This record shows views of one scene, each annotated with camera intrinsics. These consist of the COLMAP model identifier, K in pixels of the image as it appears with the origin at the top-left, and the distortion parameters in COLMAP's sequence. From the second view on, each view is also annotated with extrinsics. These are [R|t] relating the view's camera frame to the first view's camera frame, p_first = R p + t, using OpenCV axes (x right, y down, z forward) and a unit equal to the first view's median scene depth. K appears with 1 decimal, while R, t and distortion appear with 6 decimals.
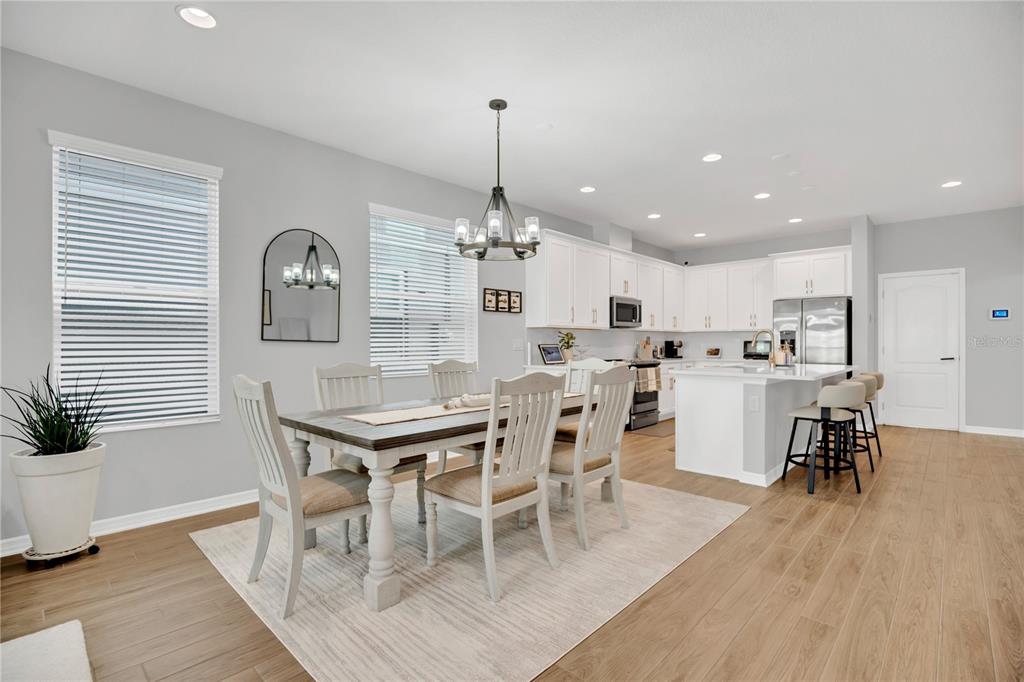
lens RADIAL K [[479.7, 0, 519.0], [0, 479.7, 348.8], [0, 0, 1]] dist [-0.028665, 0.003413]
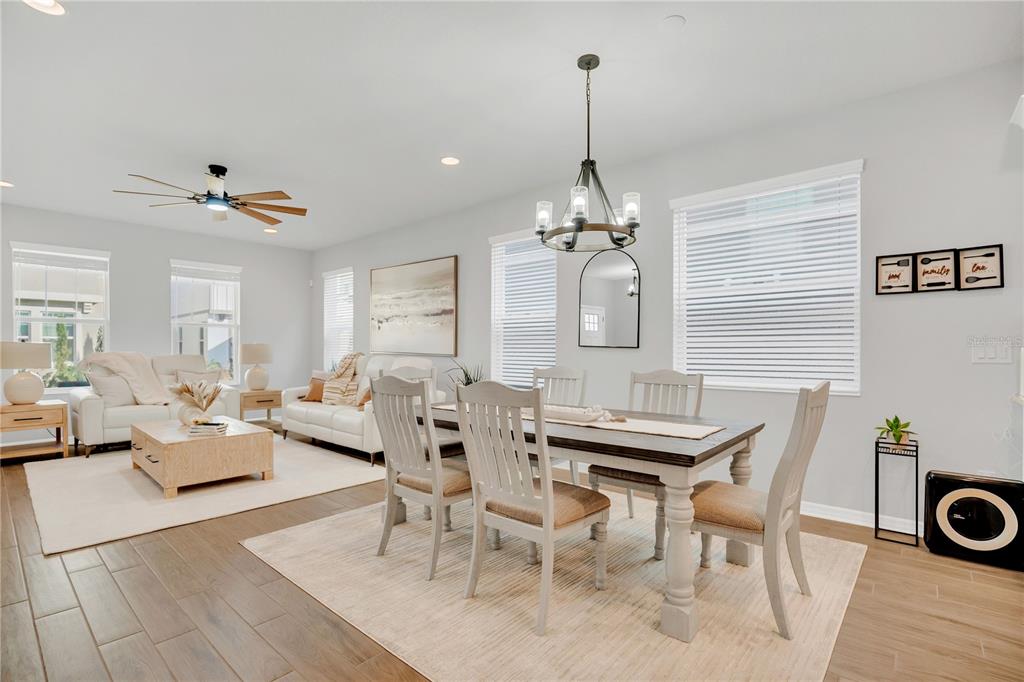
lens RADIAL K [[479.7, 0, 530.0], [0, 479.7, 357.0], [0, 0, 1]] dist [-0.028665, 0.003413]
pose [[0.048381, 0.018315, -0.998661, 0.405909], [-0.013784, 0.999749, 0.017667, -0.005691], [0.998734, 0.012911, 0.048621, 0.447172]]
